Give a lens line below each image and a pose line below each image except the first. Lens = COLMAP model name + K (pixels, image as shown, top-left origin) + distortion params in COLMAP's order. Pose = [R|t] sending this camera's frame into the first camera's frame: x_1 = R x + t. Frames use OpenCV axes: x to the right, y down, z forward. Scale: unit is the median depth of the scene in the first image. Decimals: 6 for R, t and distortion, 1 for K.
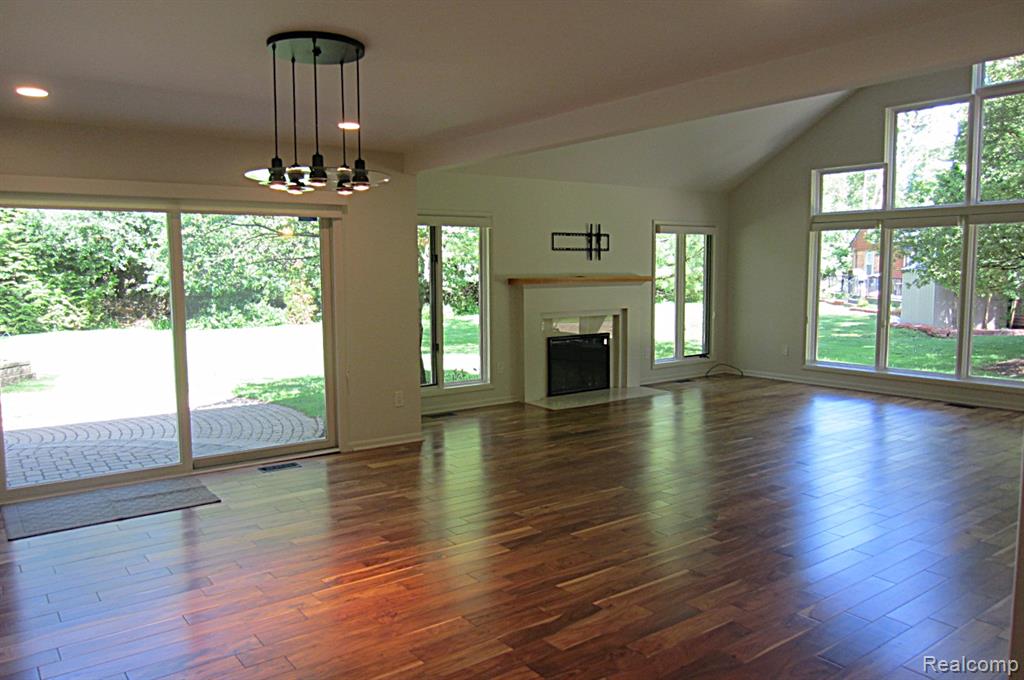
lens RADIAL K [[759.1, 0, 511.3], [0, 759.1, 345.8], [0, 0, 1]] dist [-0.032302, 0.004953]
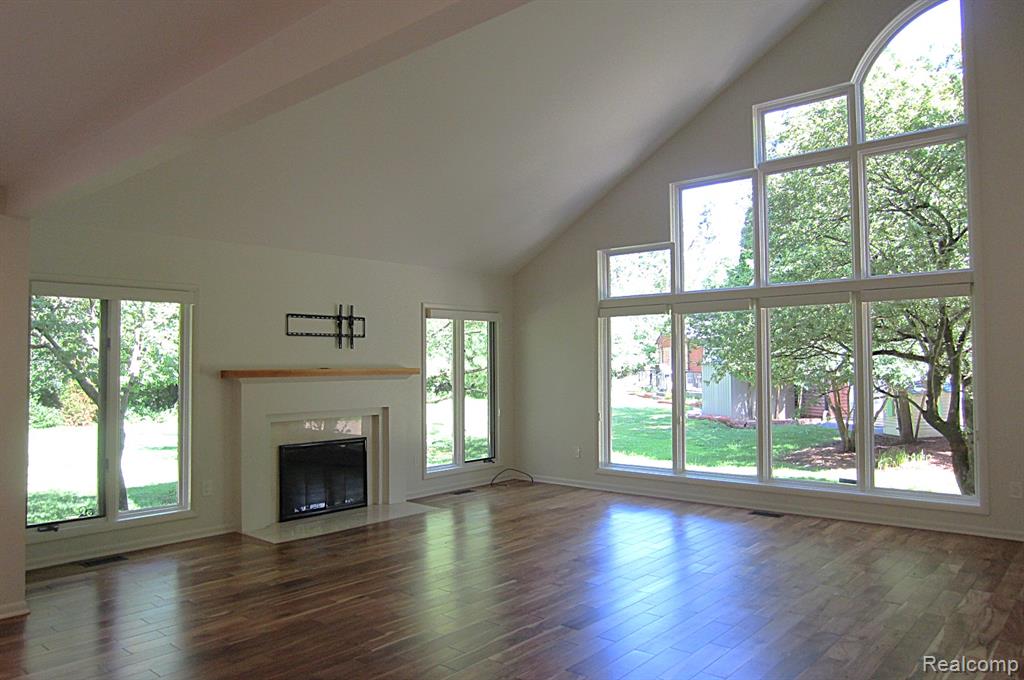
lens RADIAL K [[726.0, 0, 512.0], [0, 726.0, 340.0], [0, 0, 1]] dist [-0.034704, 0.003501]
pose [[0.976321, 0.006080, 0.216243, 0.112206], [0.023417, 0.990761, -0.133581, -0.012769], [-0.215057, 0.135482, 0.967158, 0.196558]]
